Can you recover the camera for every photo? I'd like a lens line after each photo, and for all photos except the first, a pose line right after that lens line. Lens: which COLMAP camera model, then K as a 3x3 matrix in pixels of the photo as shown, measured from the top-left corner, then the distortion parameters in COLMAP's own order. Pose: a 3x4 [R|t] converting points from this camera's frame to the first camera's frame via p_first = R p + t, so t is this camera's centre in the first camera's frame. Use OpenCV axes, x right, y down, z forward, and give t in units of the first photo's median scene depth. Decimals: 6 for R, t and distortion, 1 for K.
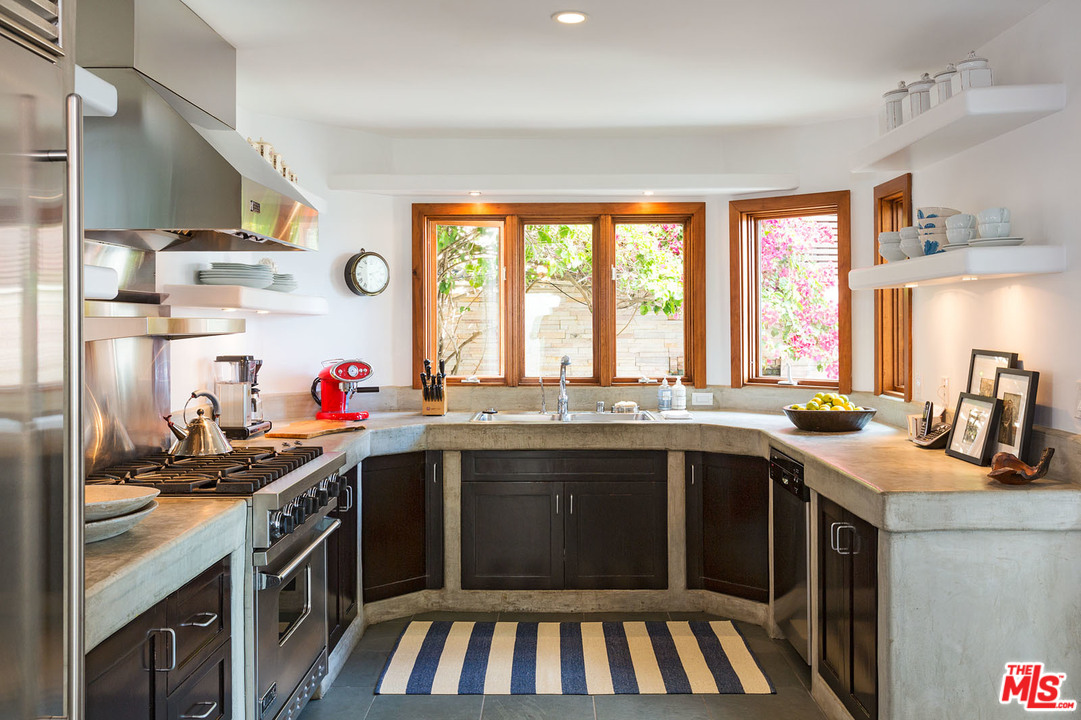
lens RADIAL K [[1009.8, 0, 578.7], [0, 1009.8, 340.3], [0, 0, 1]] dist [-0.009115, -0.004887]
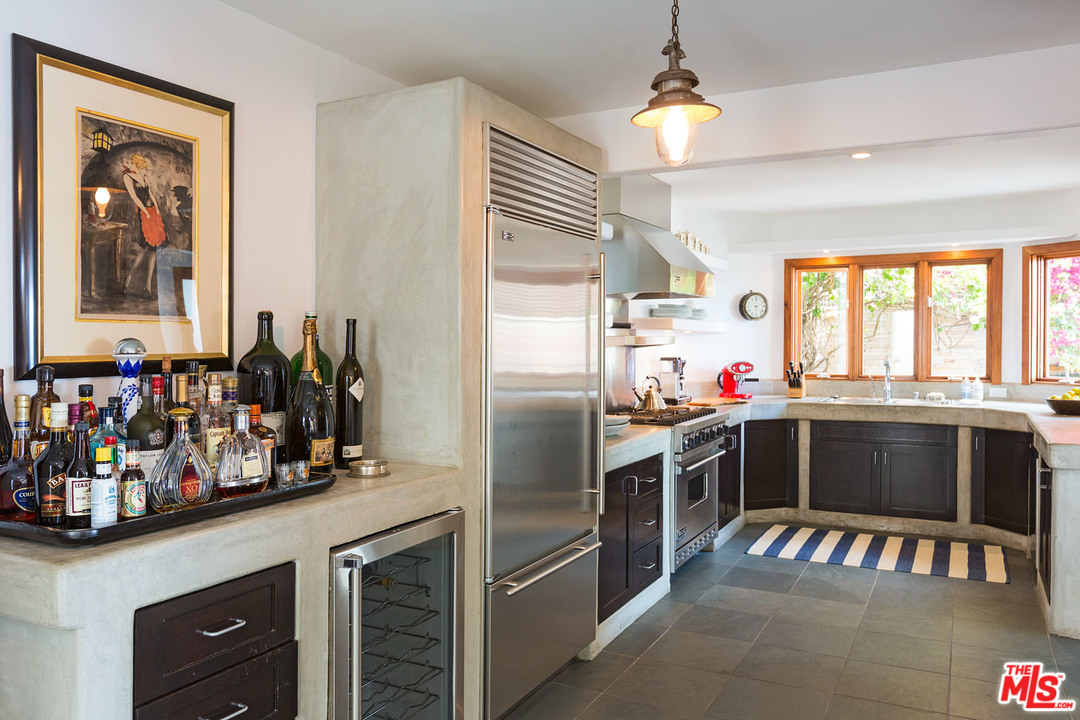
lens RADIAL K [[855.1, 0, 542.8], [0, 855.1, 371.6], [0, 0, 1]] dist [-0.003522, 0.000713]
pose [[0.881233, 0.015414, -0.472431, 0.140896], [-0.004016, 0.999676, 0.025125, 0.003349], [0.472666, -0.020243, 0.881009, -0.350825]]
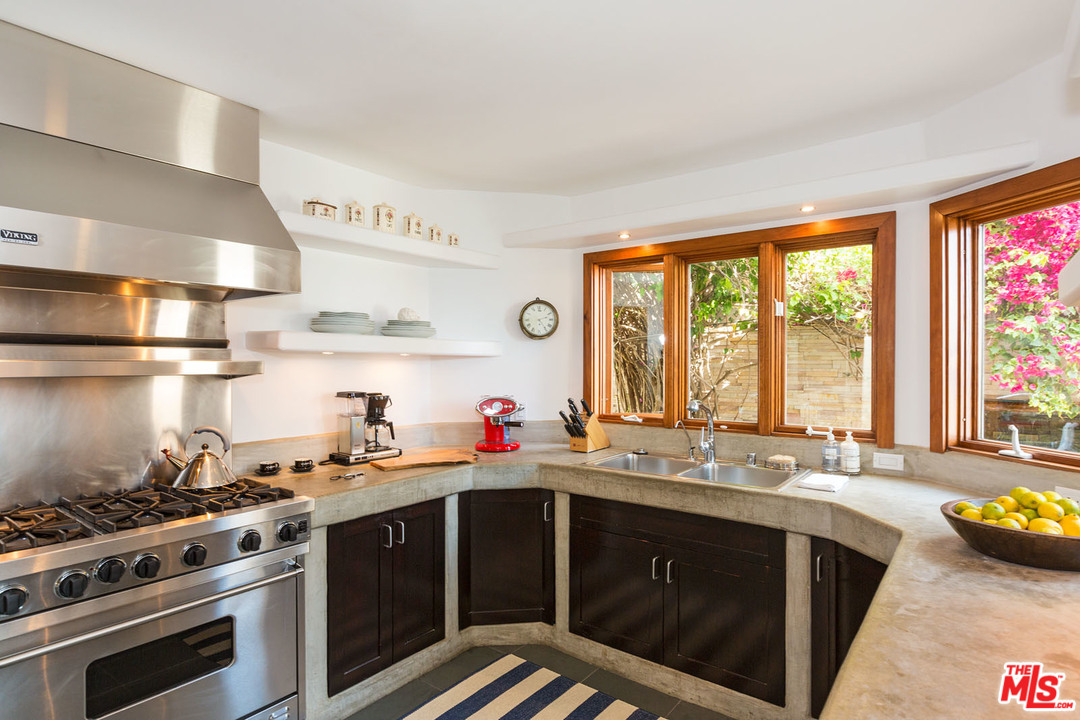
lens RADIAL K [[589.8, 0, 539.3], [0, 589.8, 372.8], [0, 0, 1]] dist [-0.001697, -0.000441]
pose [[0.779001, 0.014837, -0.626847, 0.222416], [-0.011883, 0.999890, 0.008899, -0.013594], [0.626910, 0.000517, 0.779092, 0.528976]]
